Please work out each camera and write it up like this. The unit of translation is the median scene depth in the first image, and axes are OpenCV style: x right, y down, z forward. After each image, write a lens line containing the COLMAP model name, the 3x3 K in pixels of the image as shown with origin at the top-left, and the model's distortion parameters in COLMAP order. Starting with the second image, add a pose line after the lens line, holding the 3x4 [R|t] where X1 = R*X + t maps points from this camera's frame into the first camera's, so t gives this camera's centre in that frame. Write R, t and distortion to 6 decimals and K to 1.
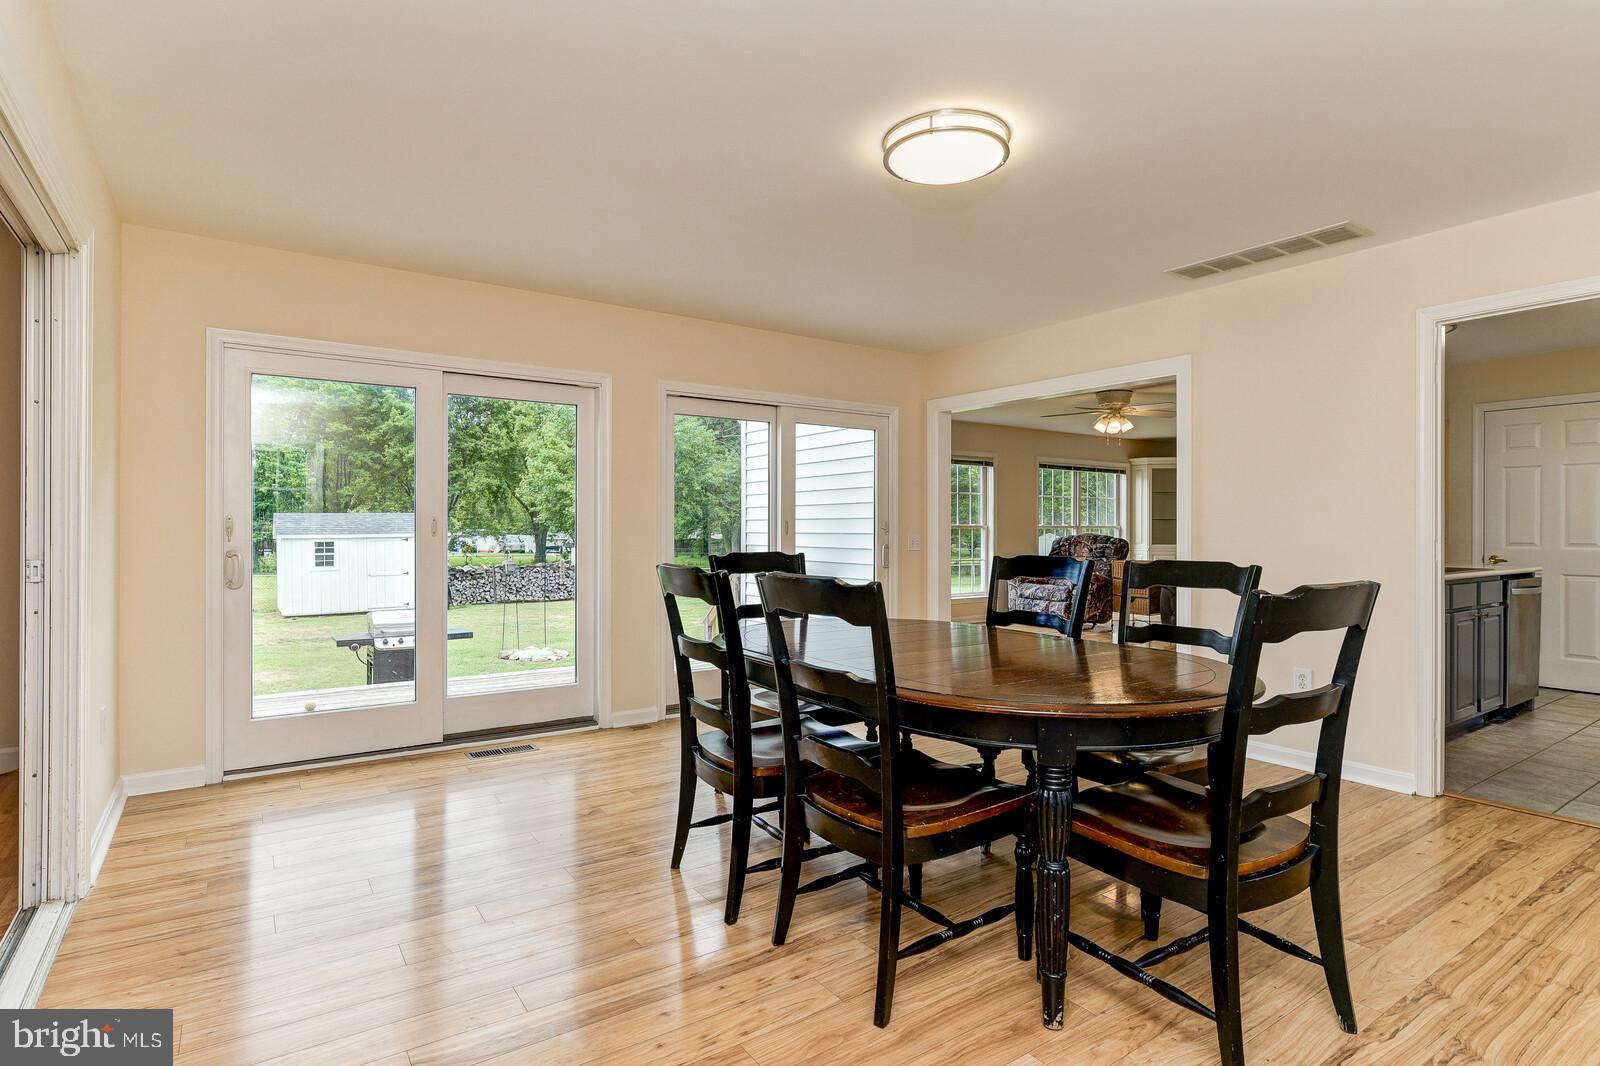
lens RADIAL K [[816.5, 0, 788.1], [0, 816.5, 526.1], [0, 0, 1]] dist [0.037104, -0.000203]
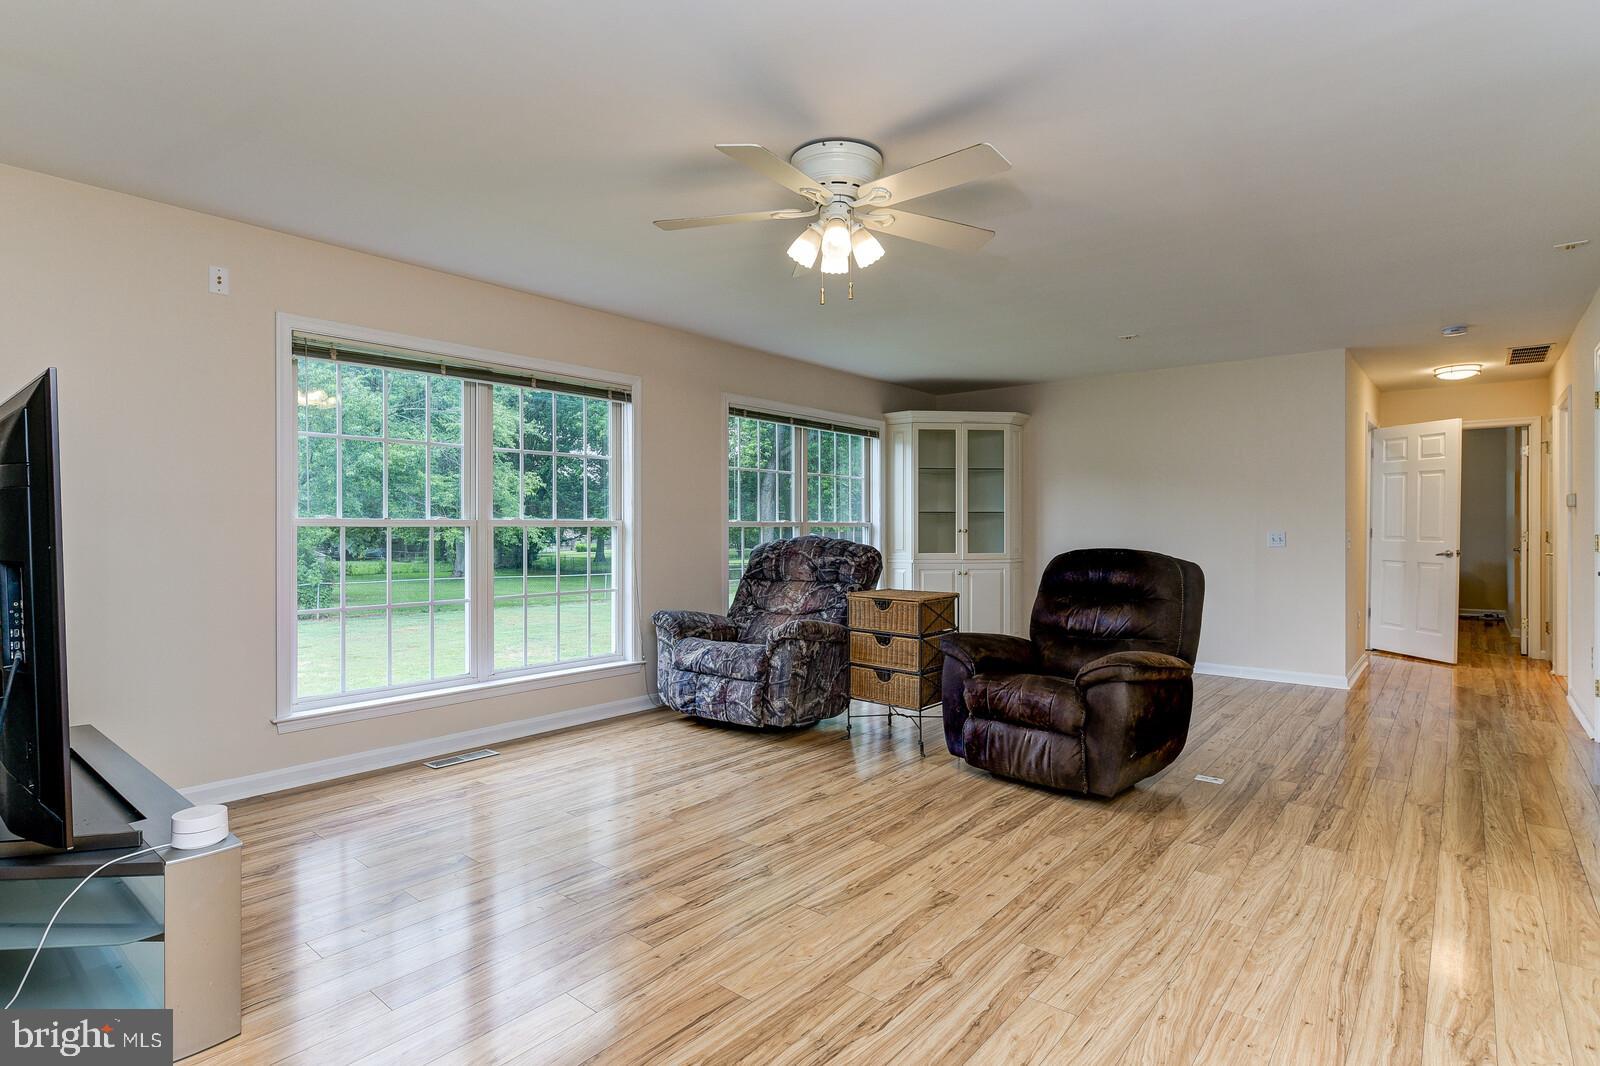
lens RADIAL K [[805.8, 0, 806.4], [0, 805.8, 534.5], [0, 0, 1]] dist [-0.004160, -0.001270]
pose [[0.958710, -0.005424, 0.284332, 0.216523], [0.004073, 0.999977, 0.005342, 0.004937], [-0.284355, -0.003963, 0.958711, 0.507039]]
